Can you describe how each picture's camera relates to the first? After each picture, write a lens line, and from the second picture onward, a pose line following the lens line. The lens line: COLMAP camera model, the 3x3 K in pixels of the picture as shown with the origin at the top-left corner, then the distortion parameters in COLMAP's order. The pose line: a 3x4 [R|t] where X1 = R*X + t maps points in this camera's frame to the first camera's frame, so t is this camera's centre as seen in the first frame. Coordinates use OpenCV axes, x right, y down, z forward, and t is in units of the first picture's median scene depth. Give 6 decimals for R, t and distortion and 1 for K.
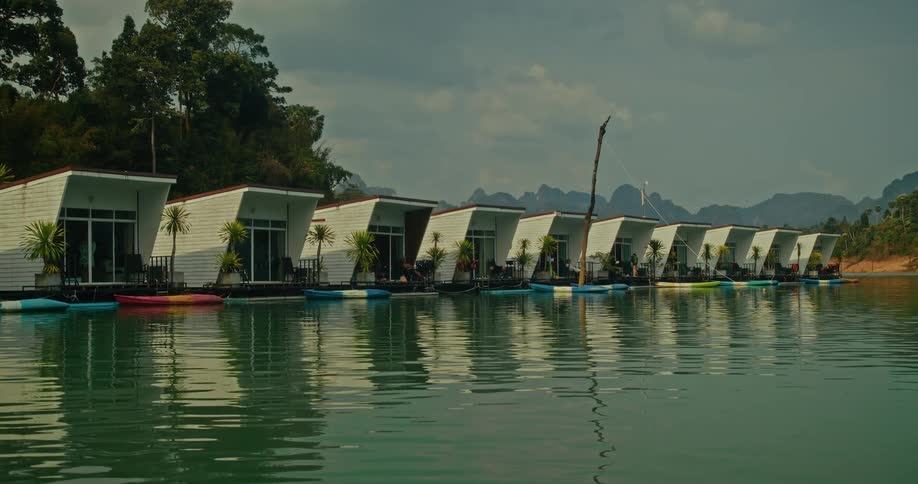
lens RADIAL K [[1084.9, 0, 462.4], [0, 1084.9, 243.2], [0, 0, 1]] dist [-0.015015, 0.000000]
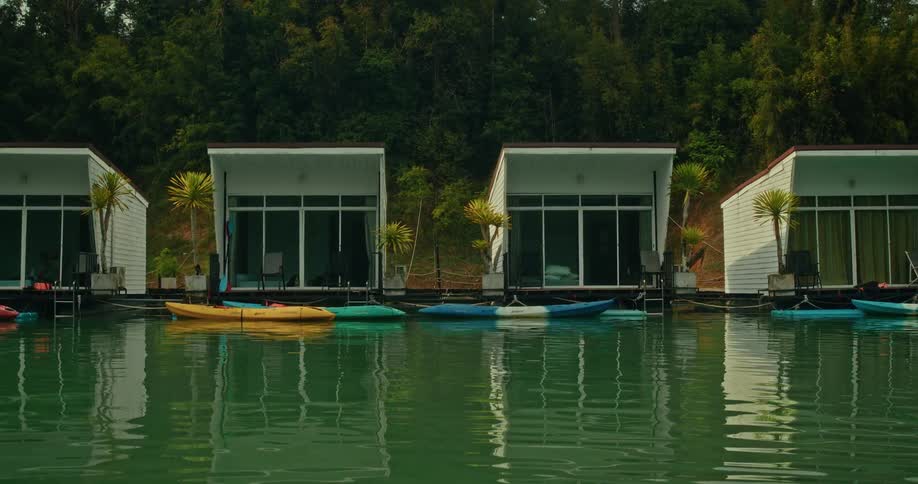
lens RADIAL K [[1084.9, 0, 460.4], [0, 1084.9, 241.3], [0, 0, 1]] dist [-0.015015, 0.000000]
pose [[0.529125, -0.026299, -0.848136, 0.317836], [0.024351, 0.999579, -0.015803, 0.014314], [0.848194, -0.012291, 0.529543, 0.523490]]
